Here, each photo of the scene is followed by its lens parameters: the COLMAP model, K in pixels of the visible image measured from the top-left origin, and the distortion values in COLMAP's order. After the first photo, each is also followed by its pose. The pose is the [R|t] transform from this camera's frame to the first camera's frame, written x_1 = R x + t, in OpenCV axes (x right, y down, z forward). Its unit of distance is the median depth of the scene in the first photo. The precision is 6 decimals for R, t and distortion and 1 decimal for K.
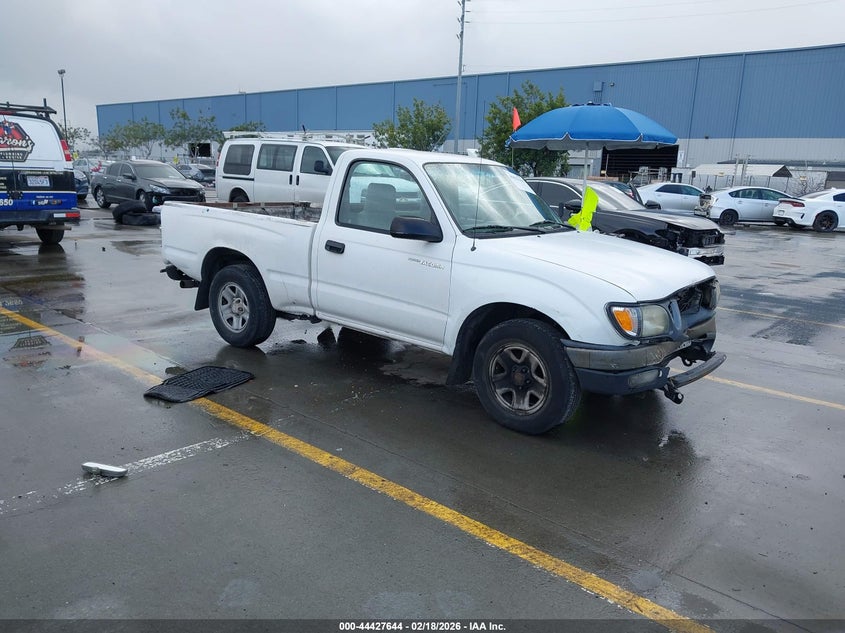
lens RADIAL K [[655.1, 0, 417.7], [0, 655.1, 315.5], [0, 0, 1]] dist [0.029243, -0.002714]
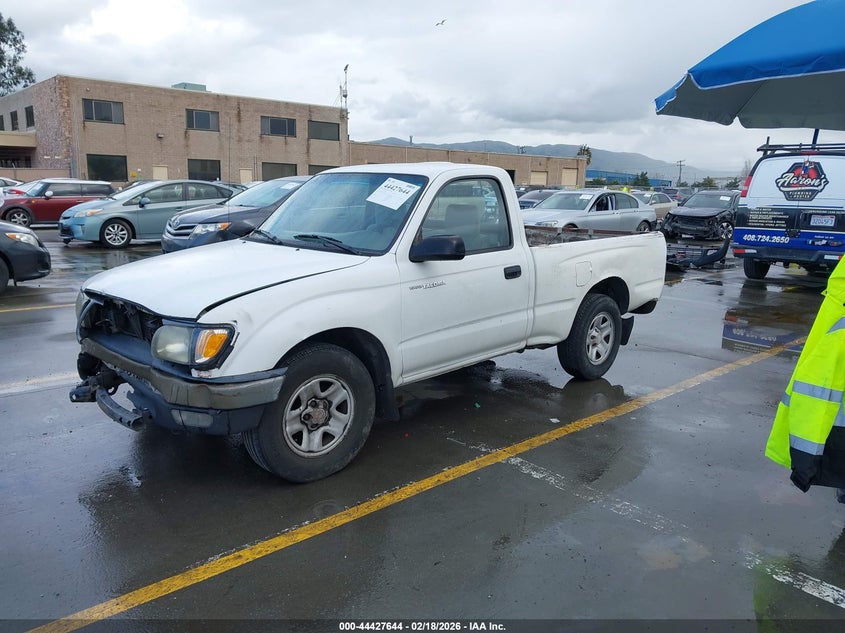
lens RADIAL K [[655.1, 0, 417.7], [0, 655.1, 315.5], [0, 0, 1]] dist [0.029243, -0.002714]
pose [[-0.135326, 0.153568, -0.978828, 0.482974], [-0.243774, 0.952387, 0.183123, -0.108403], [0.960344, 0.263394, -0.091447, 0.580125]]
